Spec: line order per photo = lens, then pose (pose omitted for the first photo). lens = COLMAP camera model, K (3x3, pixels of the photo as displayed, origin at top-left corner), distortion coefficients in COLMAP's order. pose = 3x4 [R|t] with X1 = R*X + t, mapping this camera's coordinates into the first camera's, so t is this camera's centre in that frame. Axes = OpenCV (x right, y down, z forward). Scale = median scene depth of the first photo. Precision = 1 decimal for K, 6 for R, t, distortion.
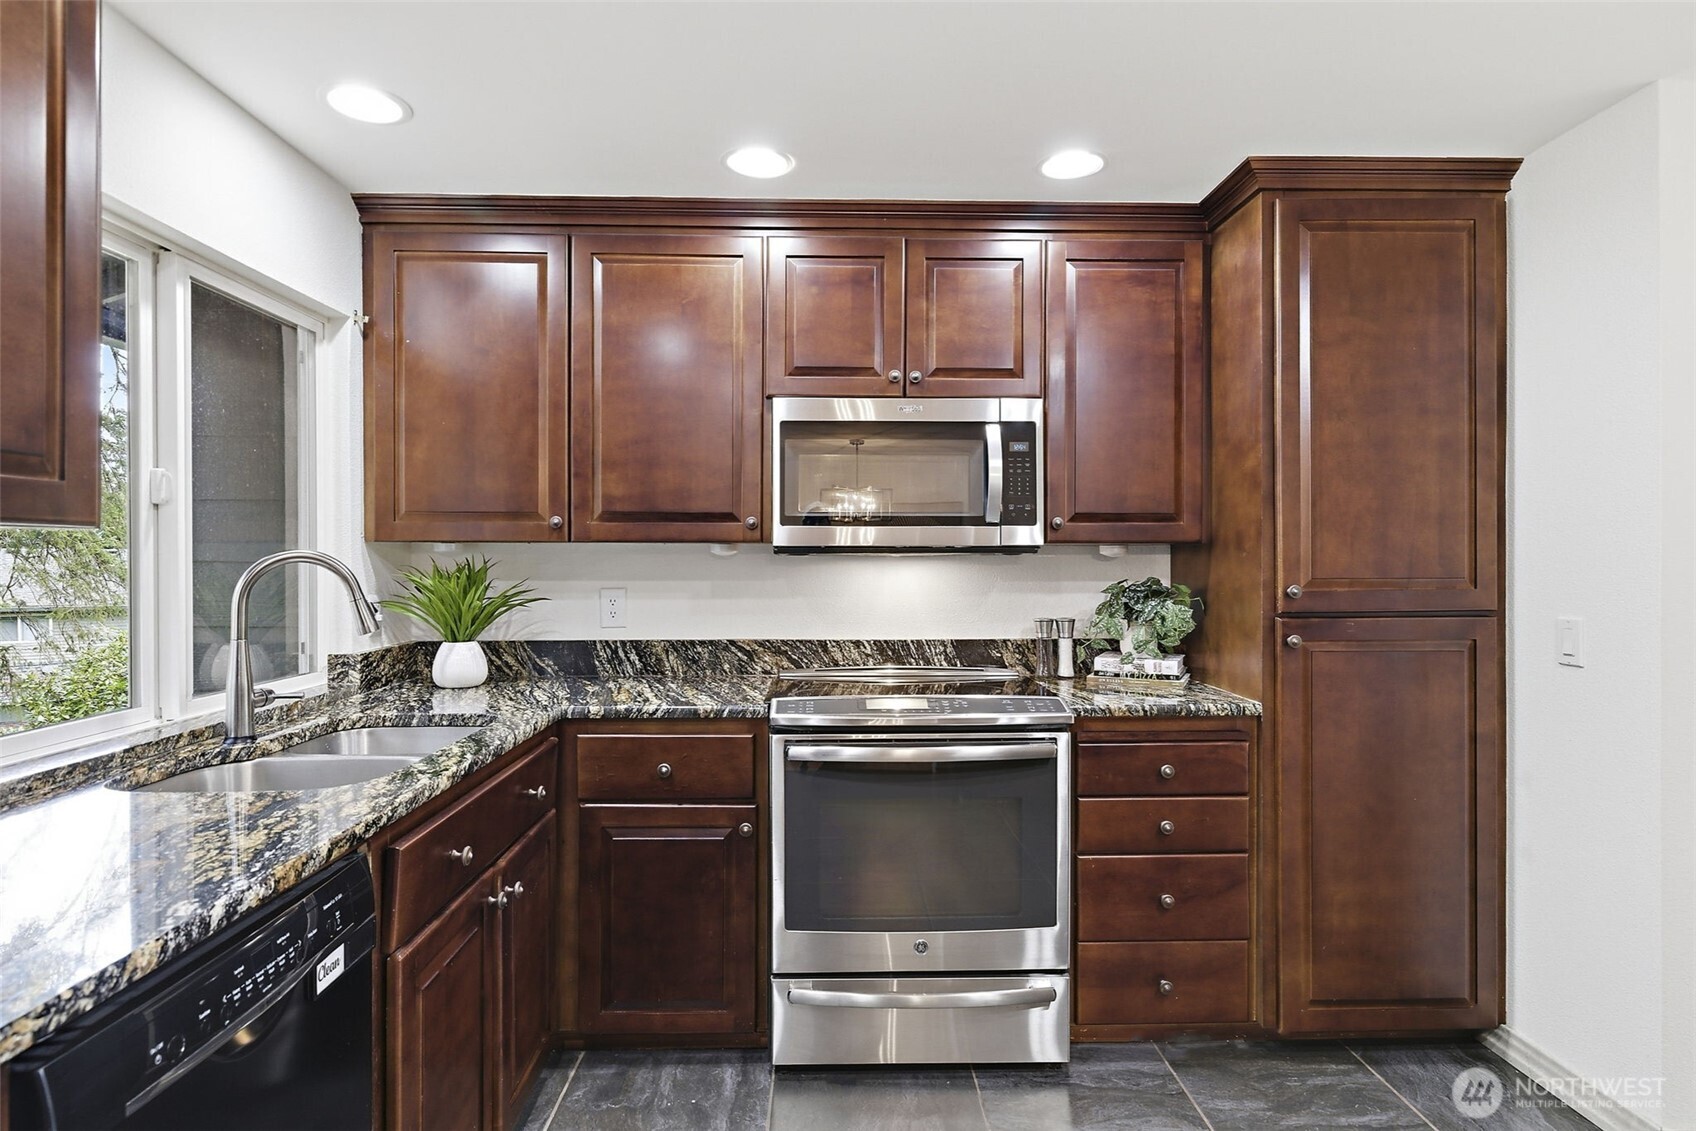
lens RADIAL K [[917.0, 0, 848.4], [0, 917.0, 561.7], [0, 0, 1]] dist [-0.003575, 0.000119]
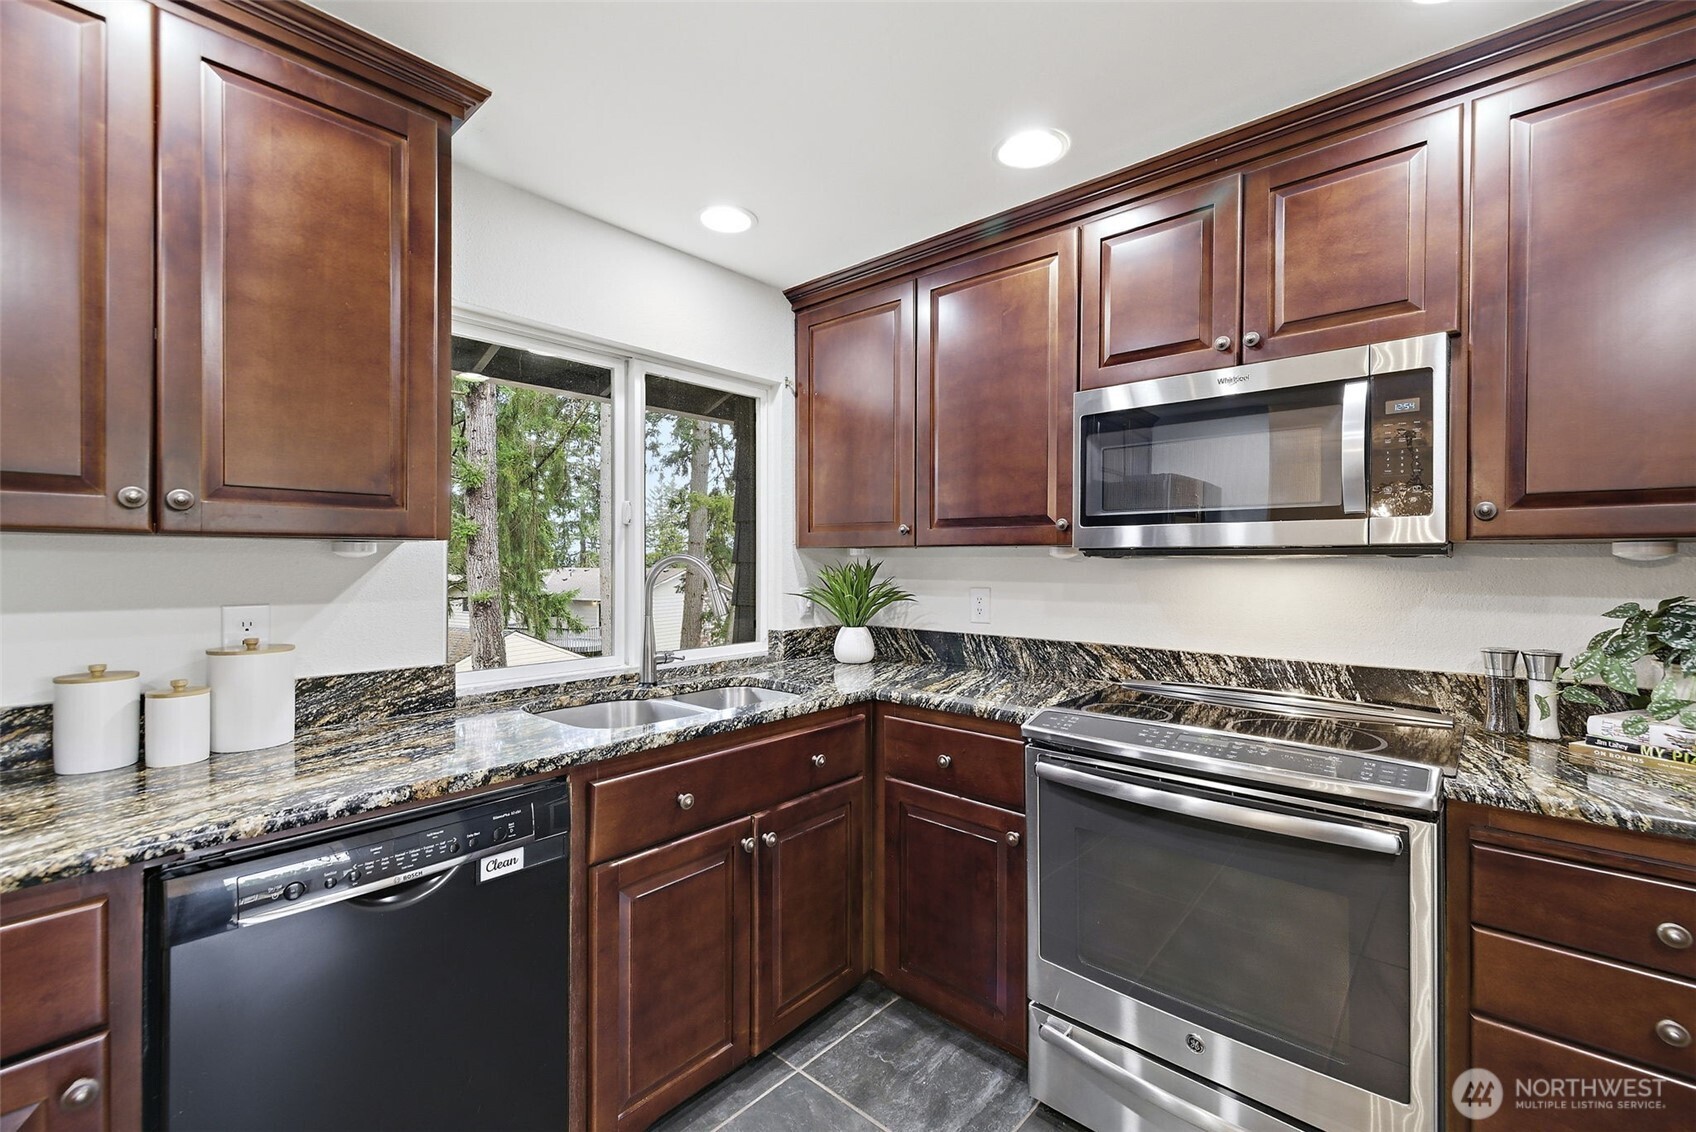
lens RADIAL K [[727.8, 0, 844.6], [0, 727.8, 560.6], [0, 0, 1]] dist [0.000482, 0.000374]
pose [[0.717741, 0.002374, -0.696306, 0.269378], [-0.004559, 0.999989, -0.001289, -0.001762], [0.696295, 0.004100, 0.717744, 0.287953]]
